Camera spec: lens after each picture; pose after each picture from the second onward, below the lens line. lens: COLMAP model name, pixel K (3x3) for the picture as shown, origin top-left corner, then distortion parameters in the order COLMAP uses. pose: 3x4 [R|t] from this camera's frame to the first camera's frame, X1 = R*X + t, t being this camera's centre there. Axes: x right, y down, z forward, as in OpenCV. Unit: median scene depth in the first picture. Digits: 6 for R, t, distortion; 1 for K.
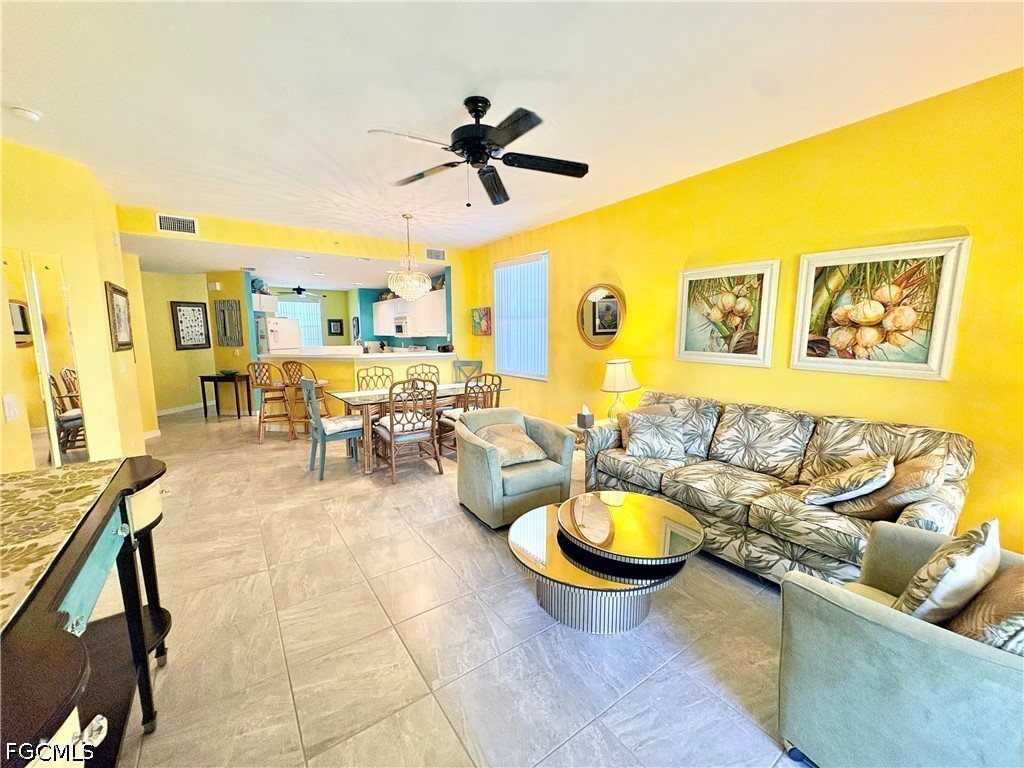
lens RADIAL K [[408.4, 0, 518.9], [0, 408.4, 386.3], [0, 0, 1]] dist [-0.002645, -0.000120]
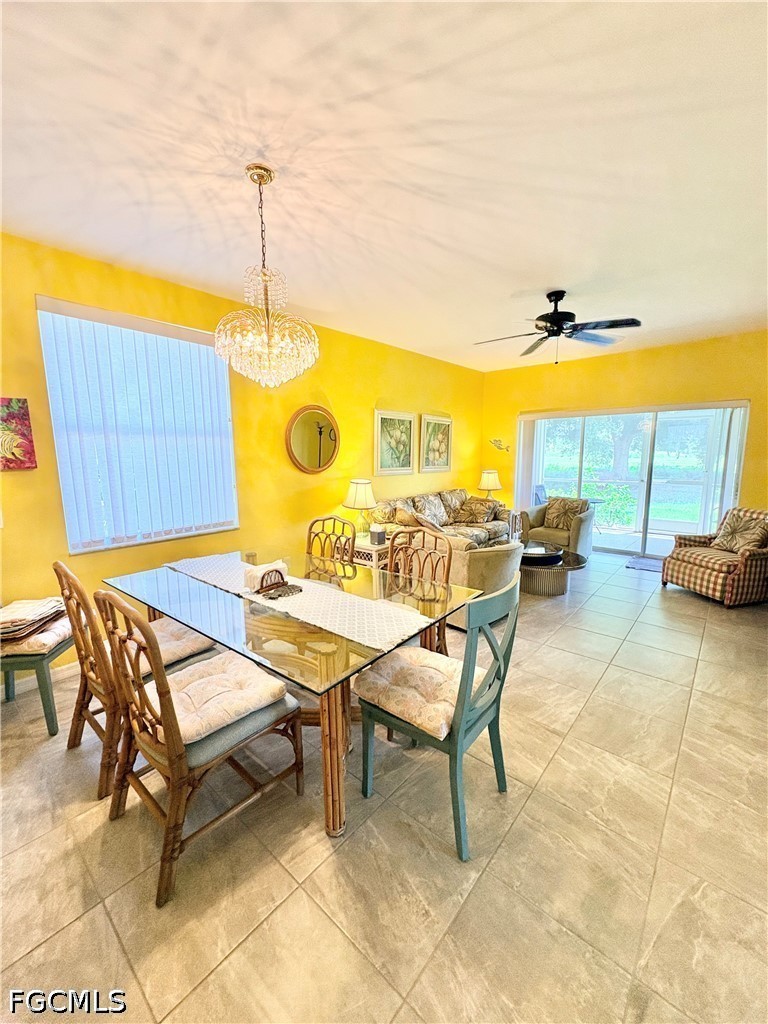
lens RADIAL K [[408.4, 0, 381.0], [0, 408.4, 514.3], [0, 0, 1]] dist [-0.002645, -0.000120]
pose [[-0.228163, -0.143824, 0.962941, -0.912538], [0.140671, 0.973782, 0.178774, -0.176309], [-0.963407, 0.176248, -0.201949, 1.265312]]
